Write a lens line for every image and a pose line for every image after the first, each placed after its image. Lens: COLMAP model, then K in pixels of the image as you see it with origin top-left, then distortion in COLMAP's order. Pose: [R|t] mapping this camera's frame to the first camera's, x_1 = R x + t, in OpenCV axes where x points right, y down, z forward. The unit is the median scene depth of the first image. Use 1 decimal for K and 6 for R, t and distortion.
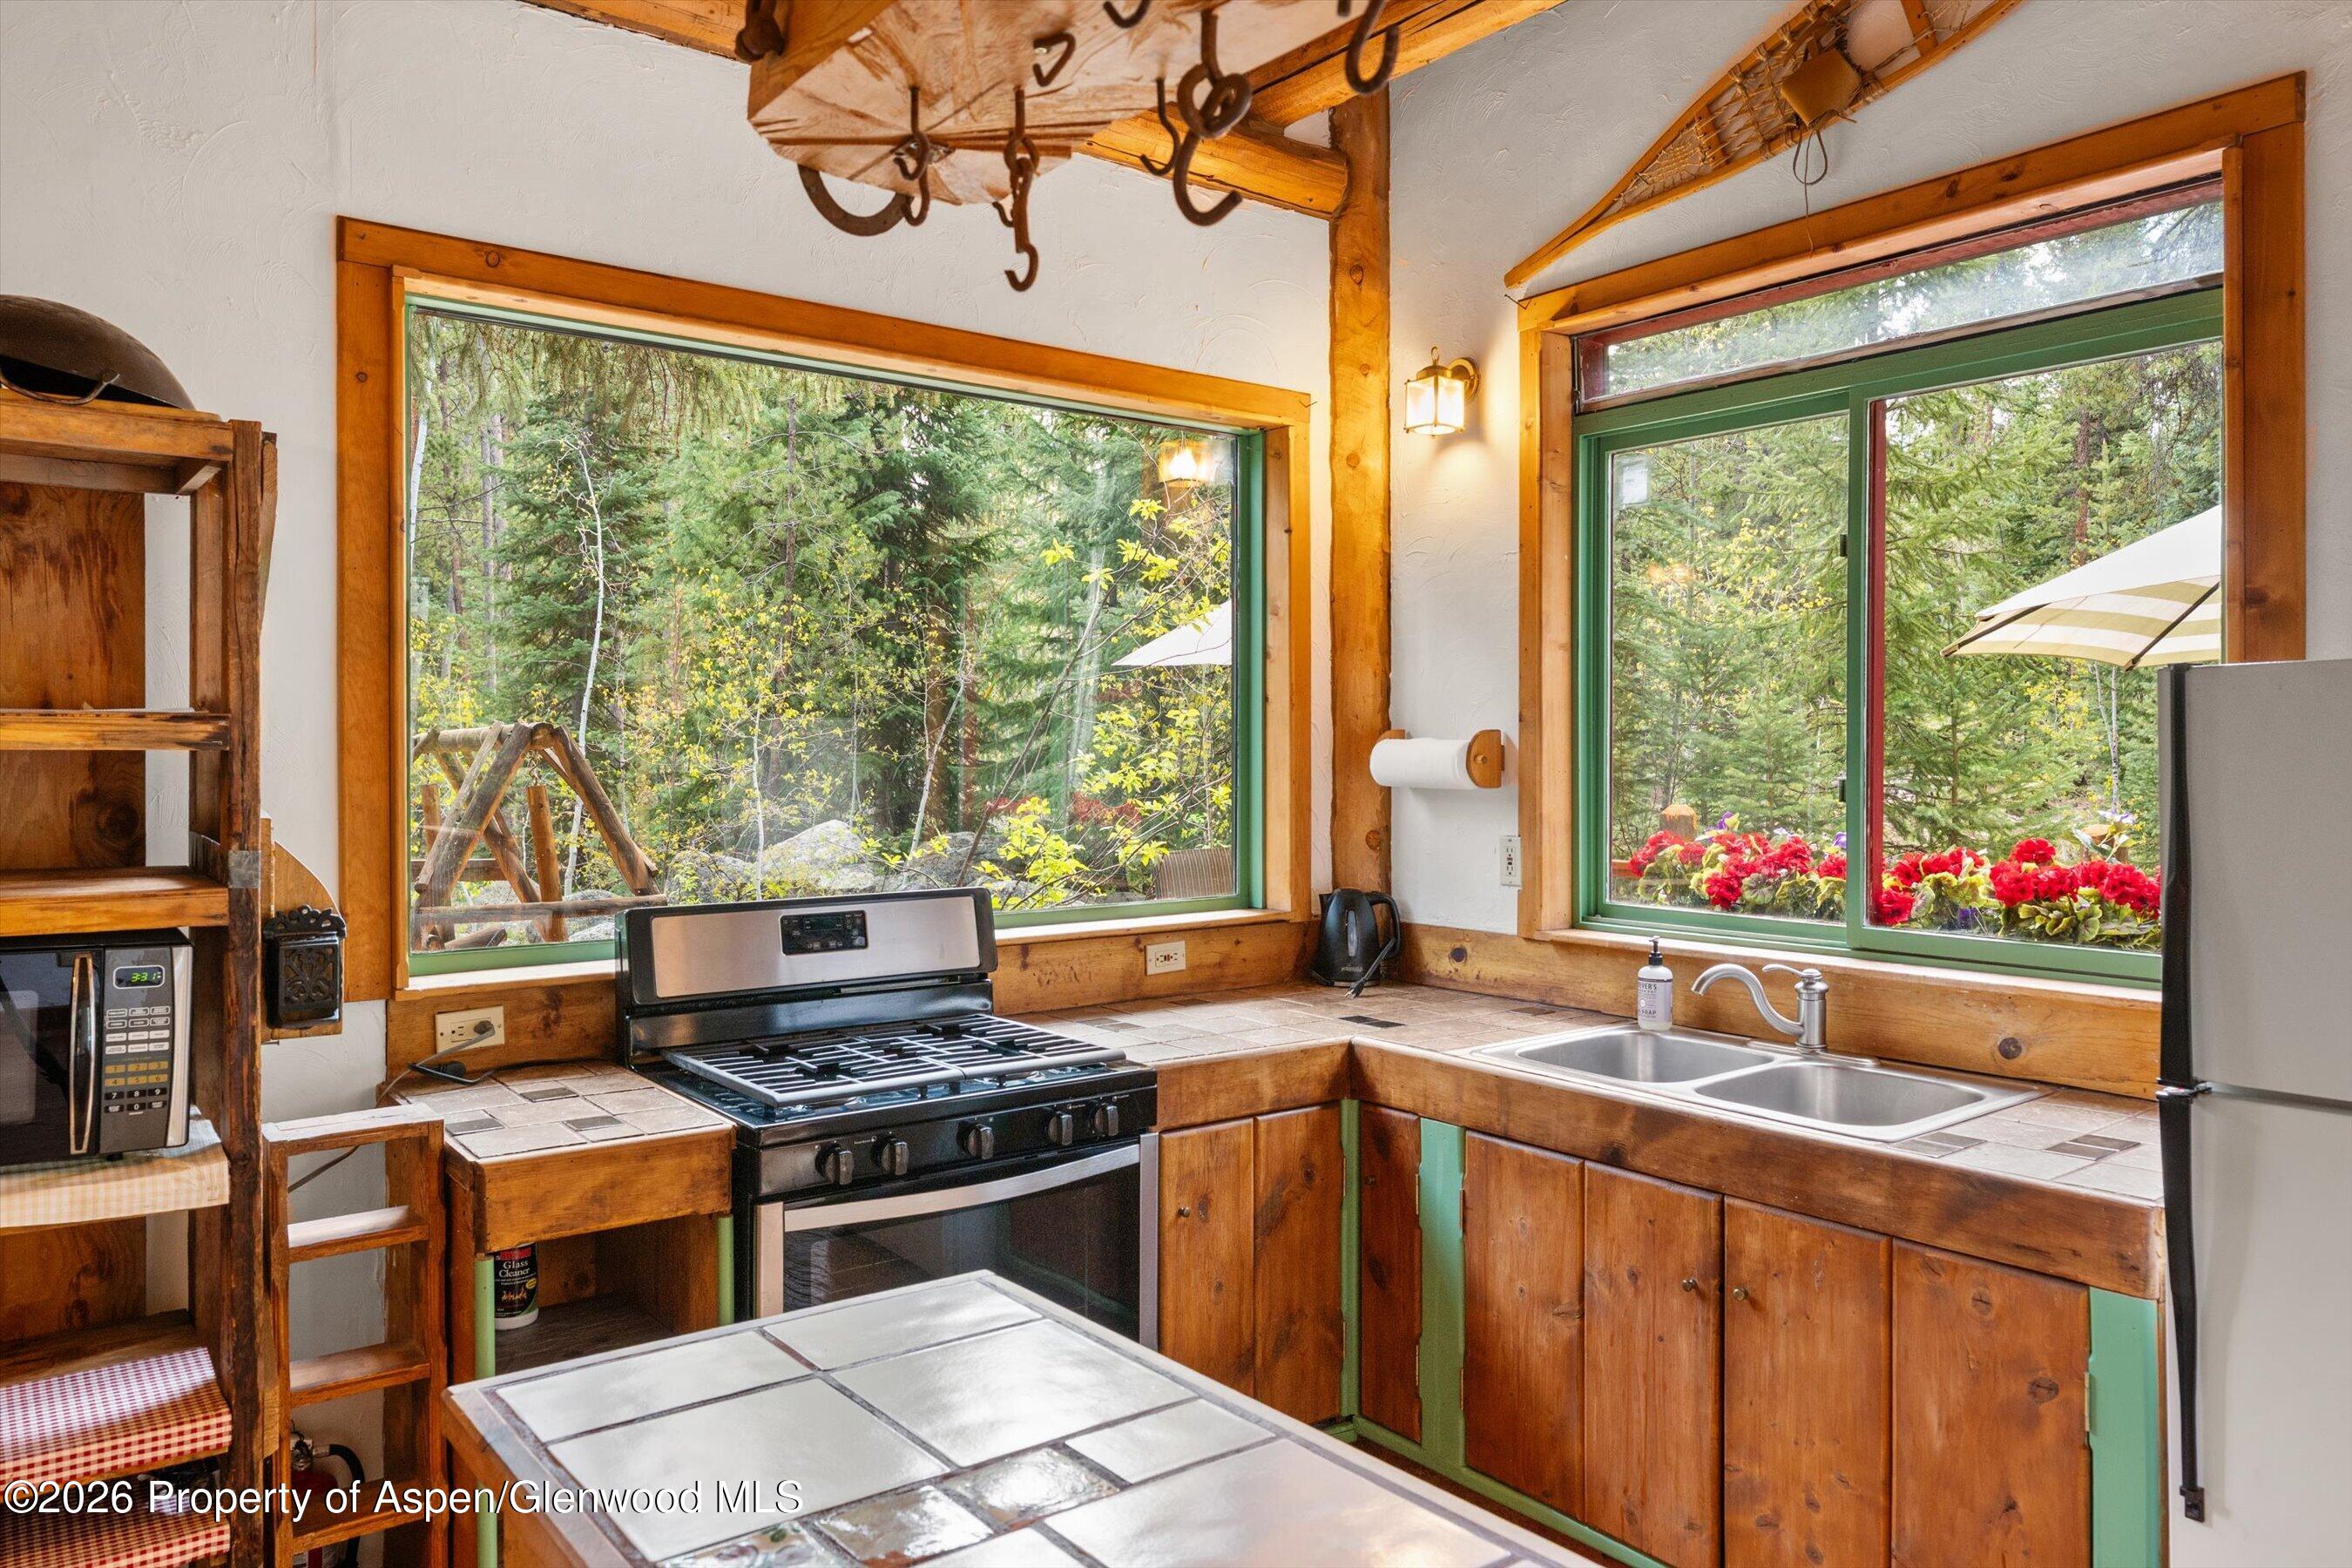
lens RADIAL K [[1619.7, 0, 1079.9], [0, 1619.7, 757.2], [0, 0, 1]] dist [0.000035, 0.003219]
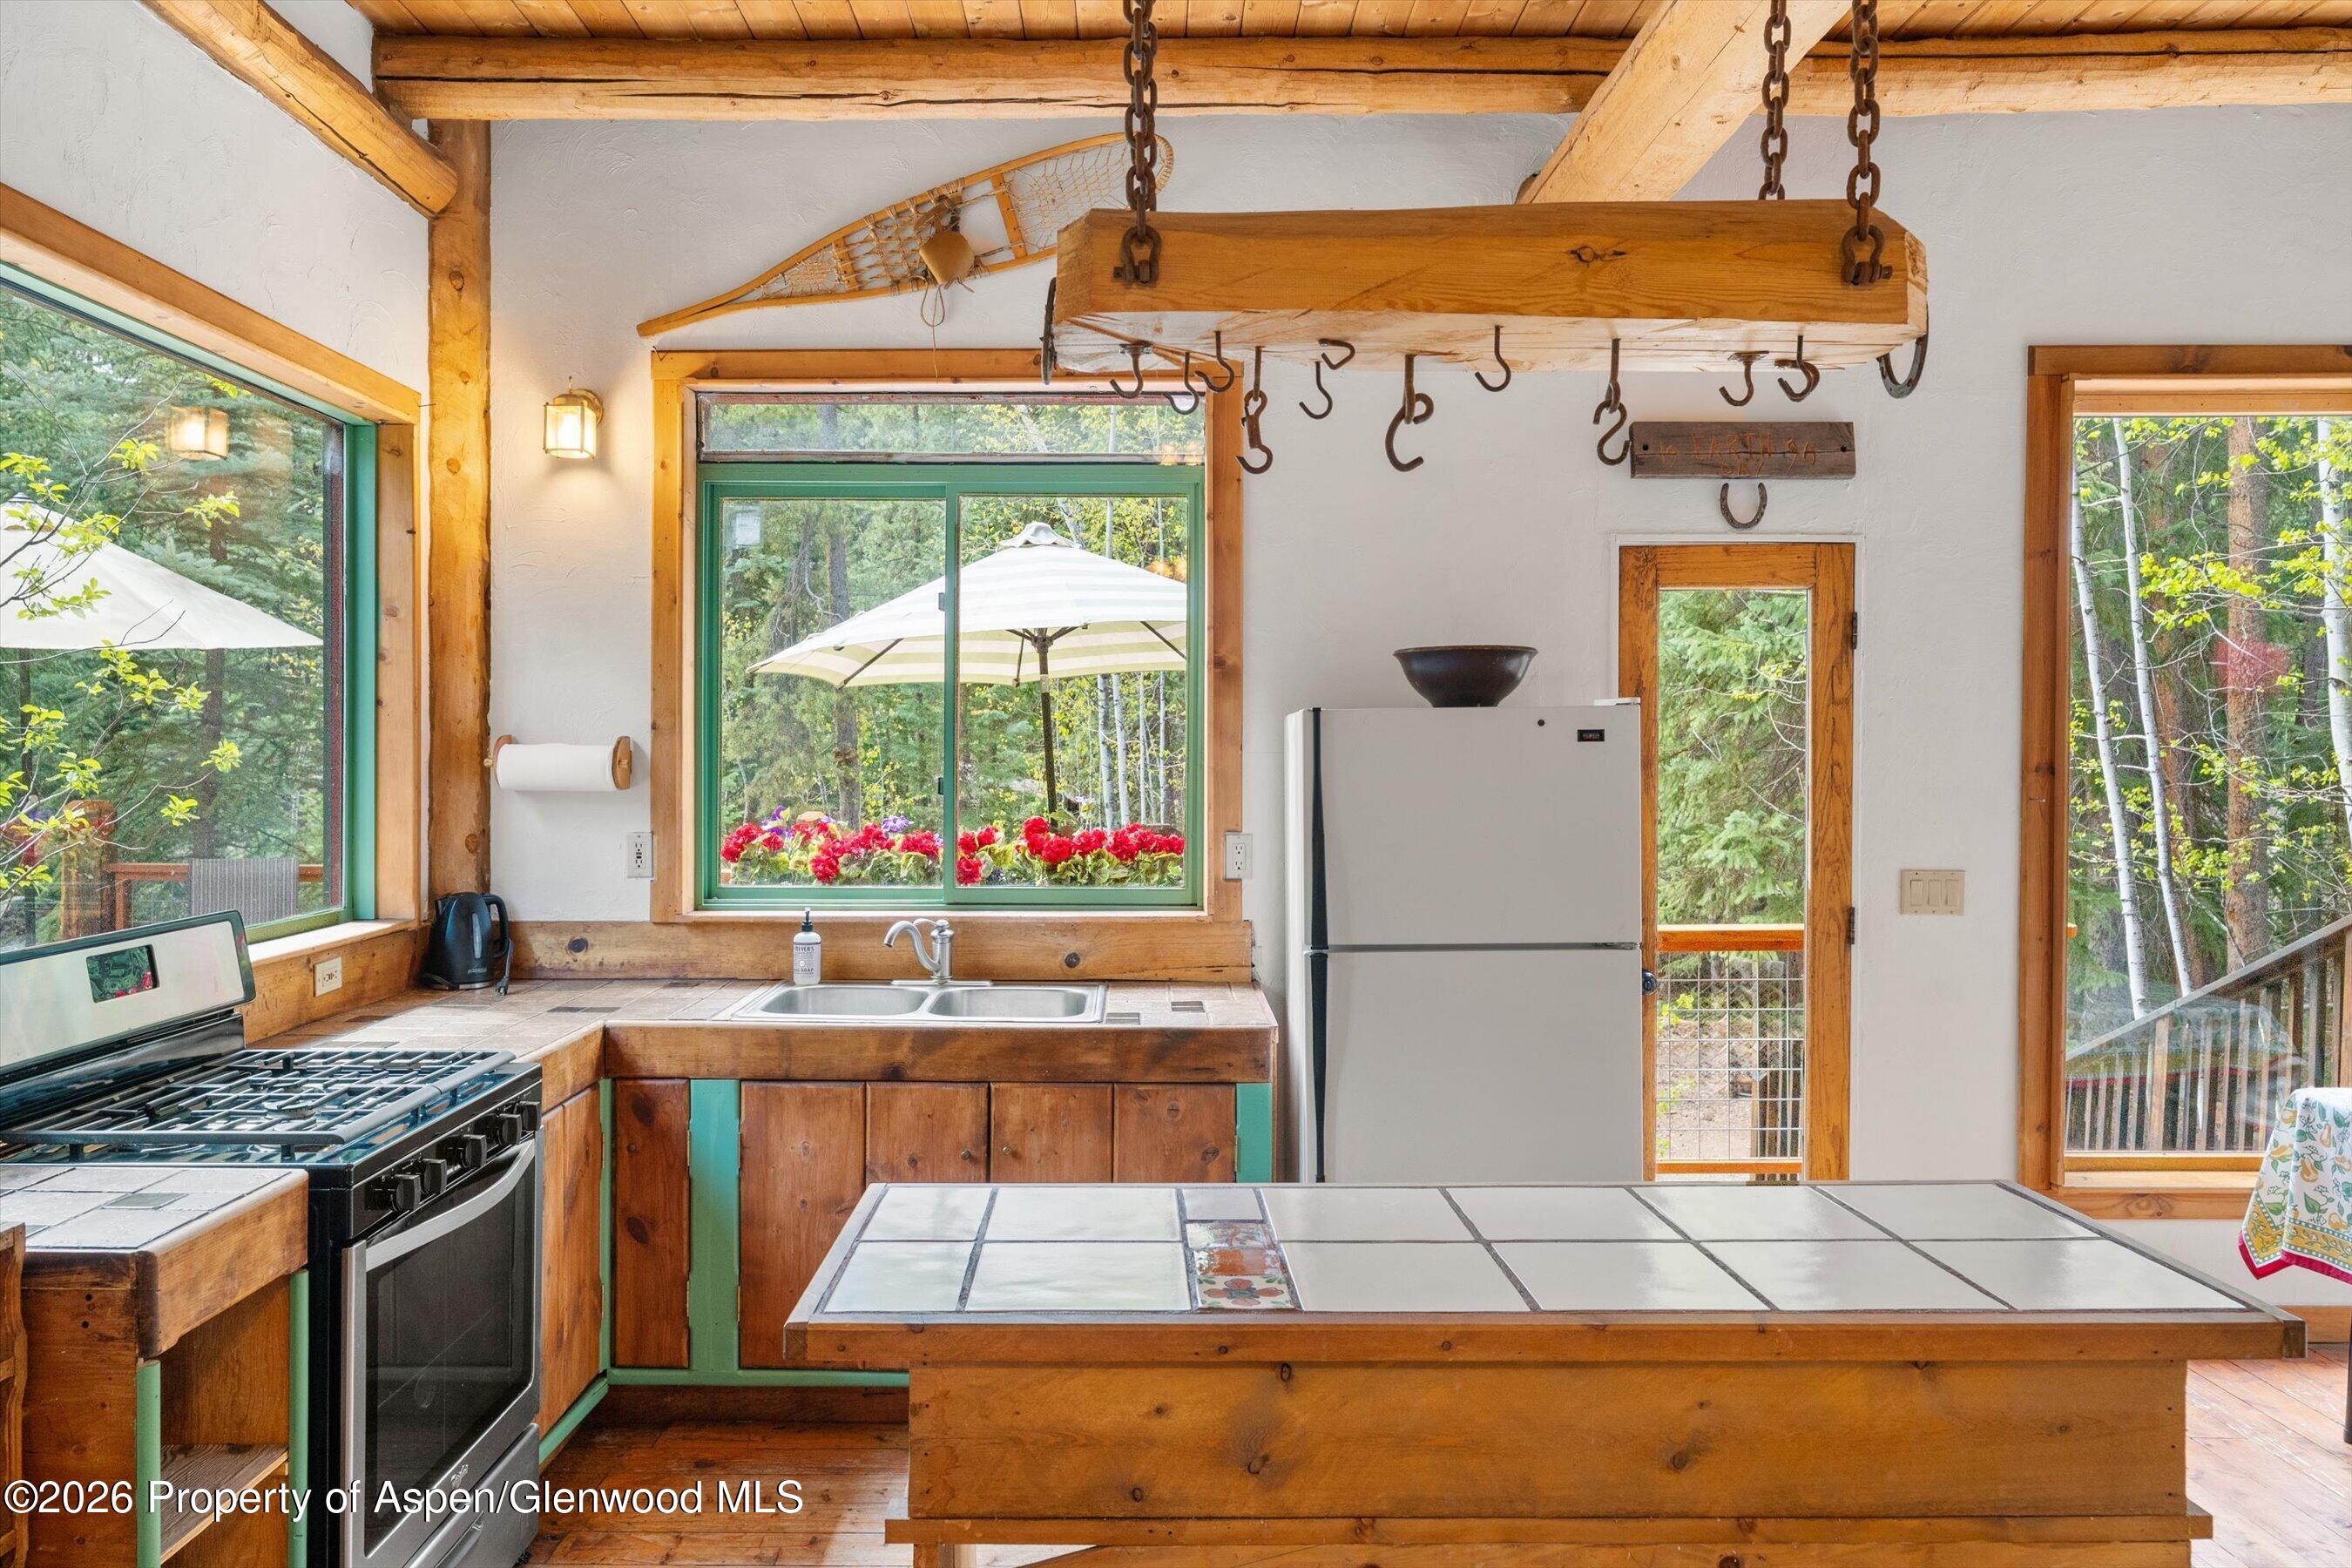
lens RADIAL K [[1688.1, 0, 1164.5], [0, 1688.1, 769.2], [0, 0, 1]] dist [-0.003701, -0.001129]
pose [[0.585557, -0.008626, 0.810585, -0.525806], [0.001937, 0.999955, 0.009242, -0.005227], [-0.810629, -0.003842, 0.585548, 0.038612]]
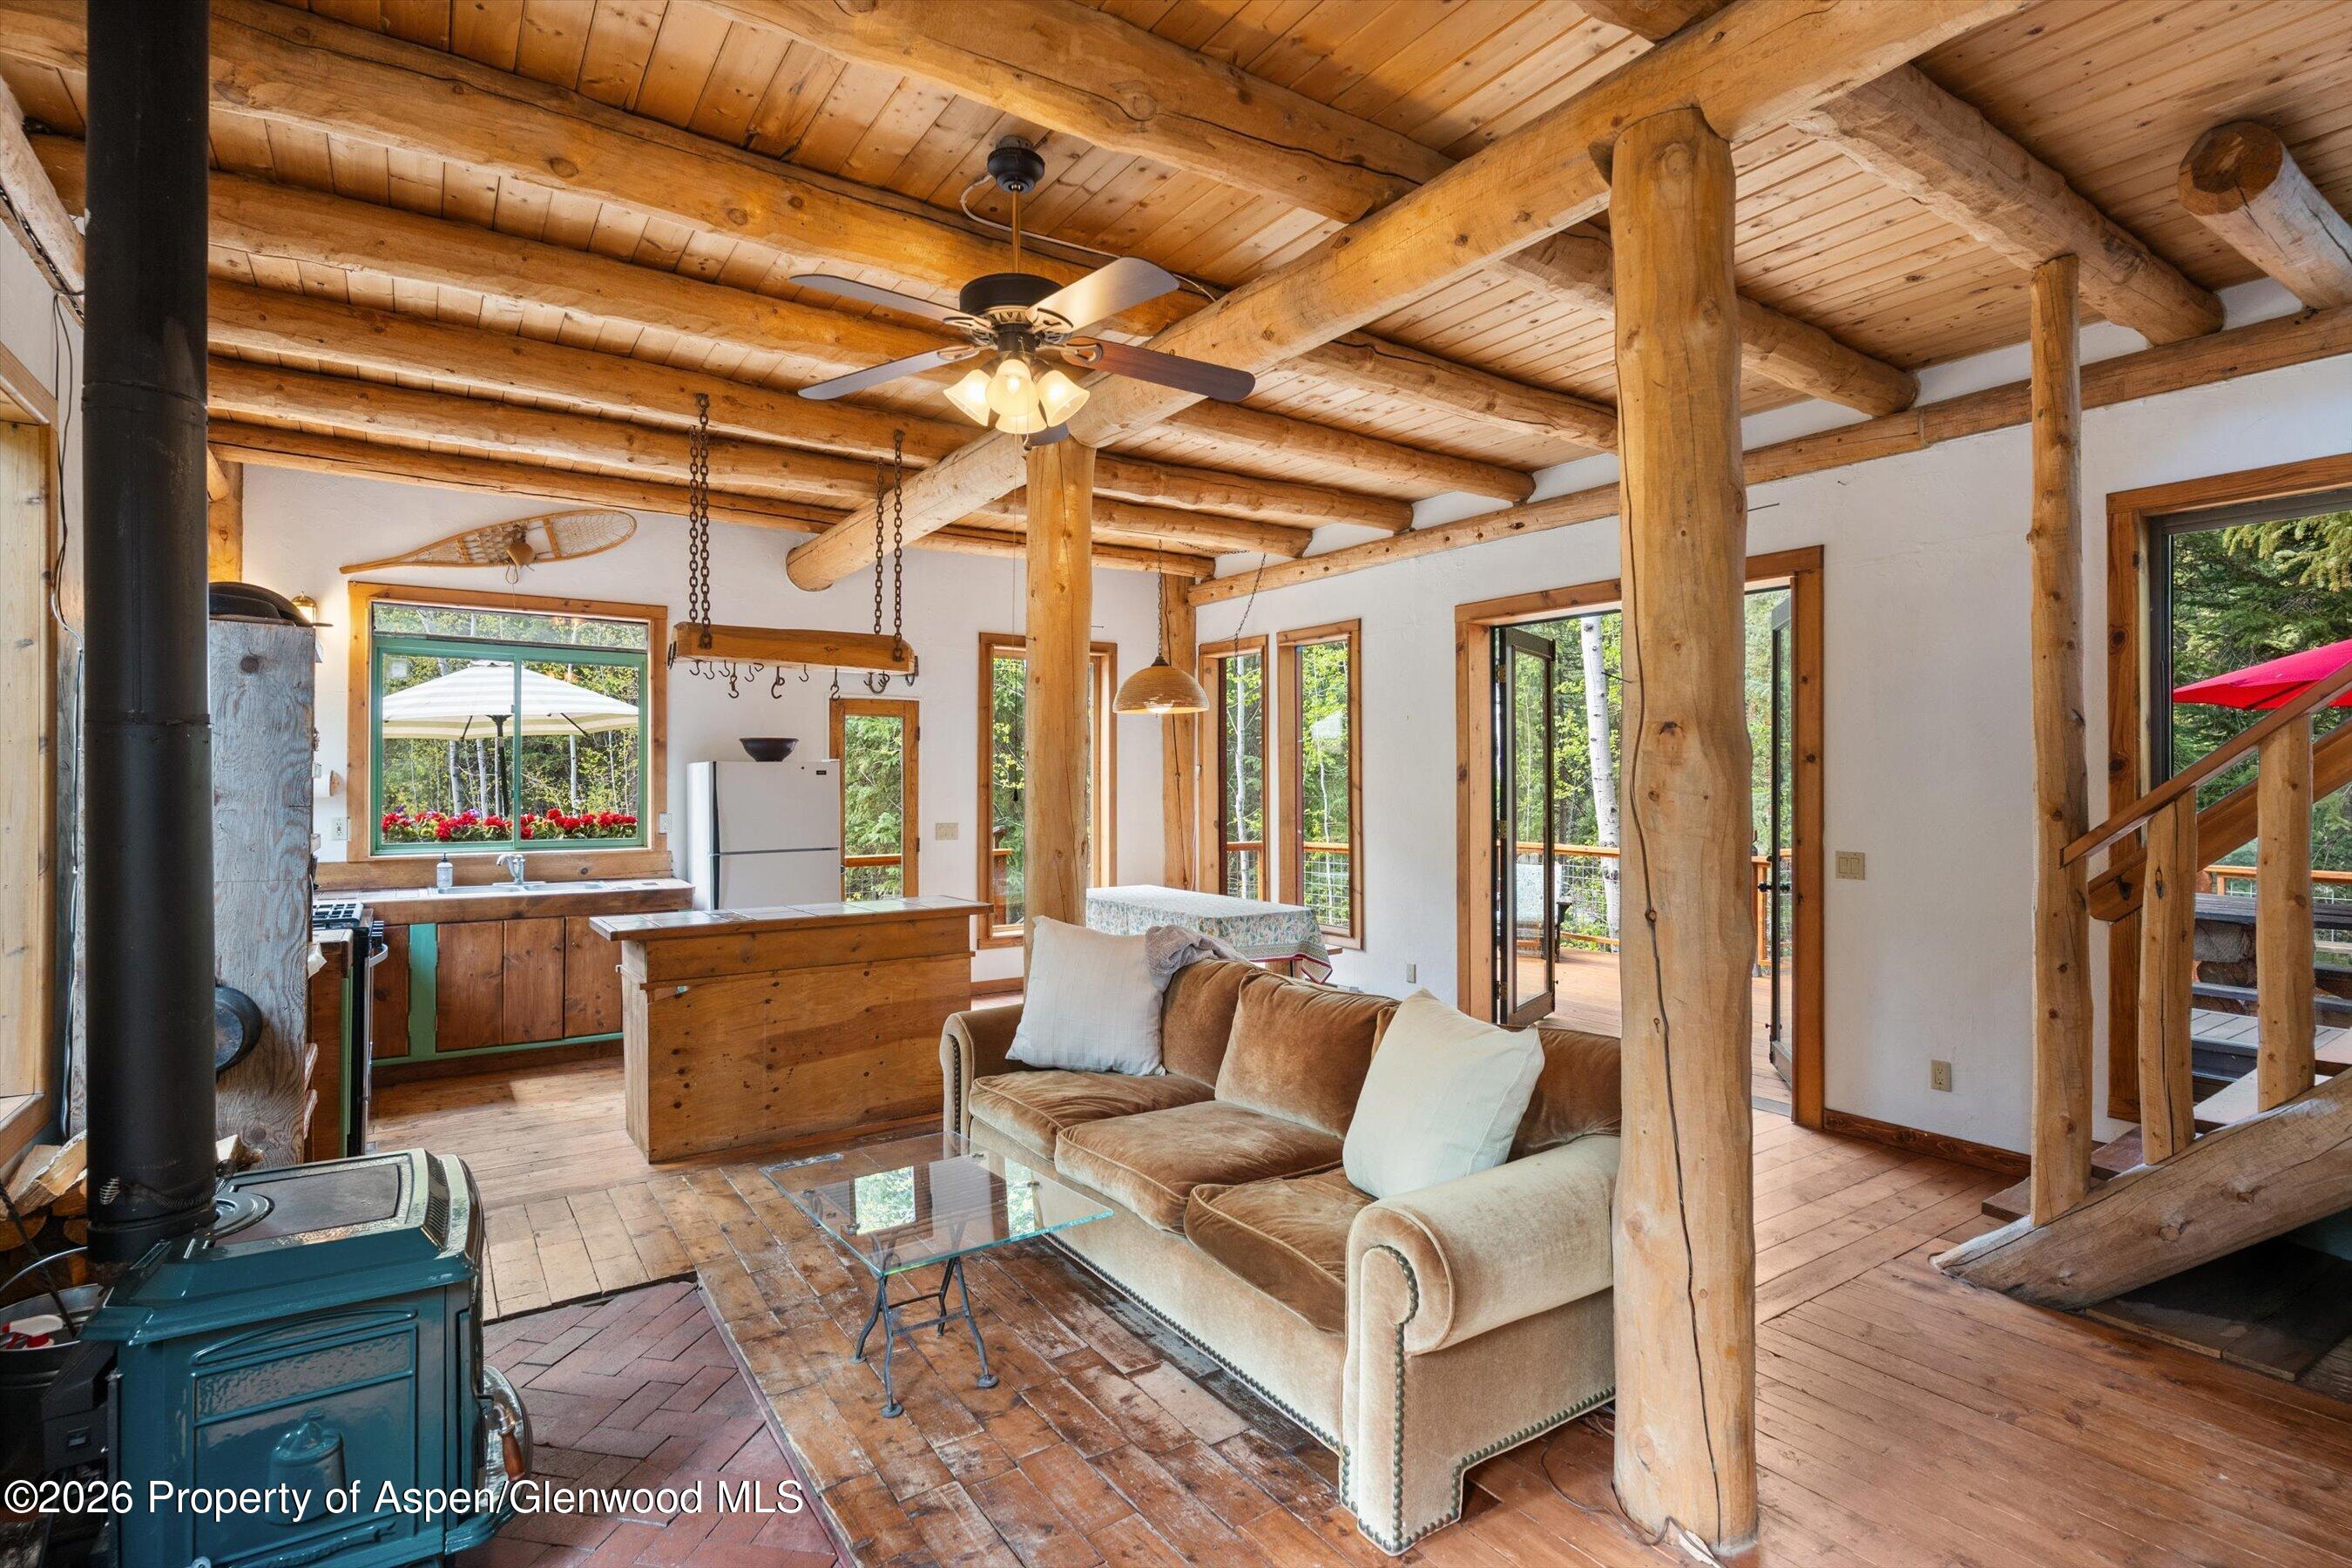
lens RADIAL K [[1119.8, 0, 1186.2], [0, 1119.8, 787.1], [0, 0, 1]] dist [0.001205, 0.006577]
pose [[0.041107, -0.003257, 0.999149, -1.416692], [0.001557, 0.999994, 0.003196, 0.003564], [-0.999154, 0.001424, 0.041111, -0.267017]]
